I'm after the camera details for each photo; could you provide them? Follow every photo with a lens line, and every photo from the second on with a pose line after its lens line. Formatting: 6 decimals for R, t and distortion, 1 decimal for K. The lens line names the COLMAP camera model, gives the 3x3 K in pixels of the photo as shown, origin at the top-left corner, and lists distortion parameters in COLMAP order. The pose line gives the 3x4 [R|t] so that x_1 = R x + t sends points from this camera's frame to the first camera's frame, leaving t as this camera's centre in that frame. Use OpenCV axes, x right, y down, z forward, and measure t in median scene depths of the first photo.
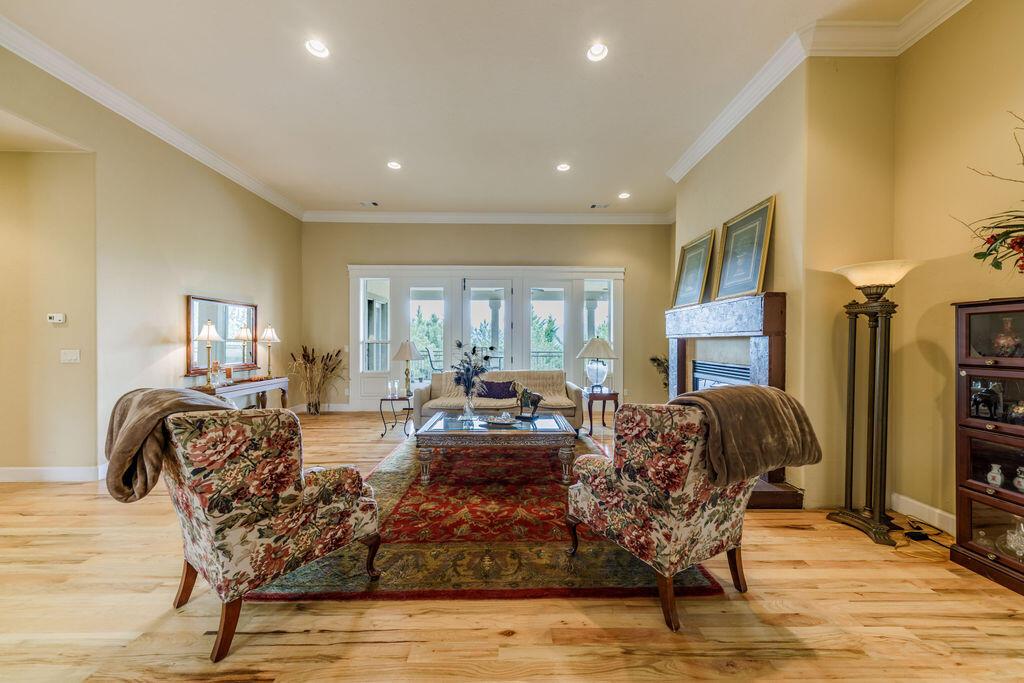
lens RADIAL K [[354.3, 0, 517.6], [0, 354.3, 343.7], [0, 0, 1]] dist [0.006286, 0.000183]
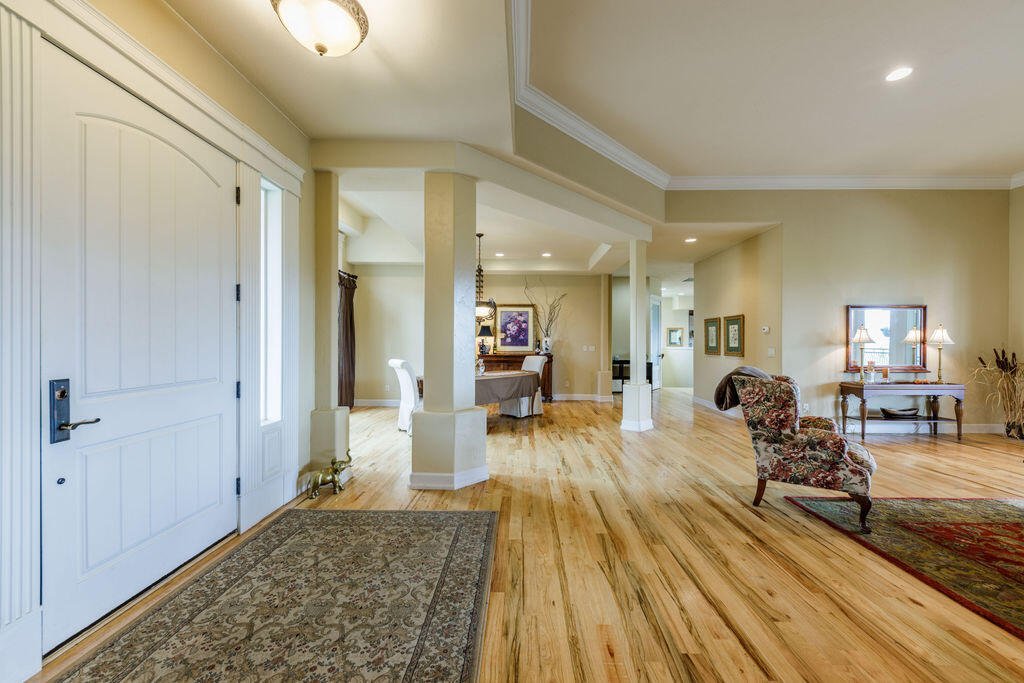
lens RADIAL K [[392.2, 0, 513.9], [0, 392.2, 341.9], [0, 0, 1]] dist [-0.003613, -0.000329]
pose [[-0.037261, -0.003018, -0.999301, 1.215648], [-0.008233, 0.999962, -0.002713, 0.004644], [0.999272, 0.008127, -0.037285, -0.223768]]
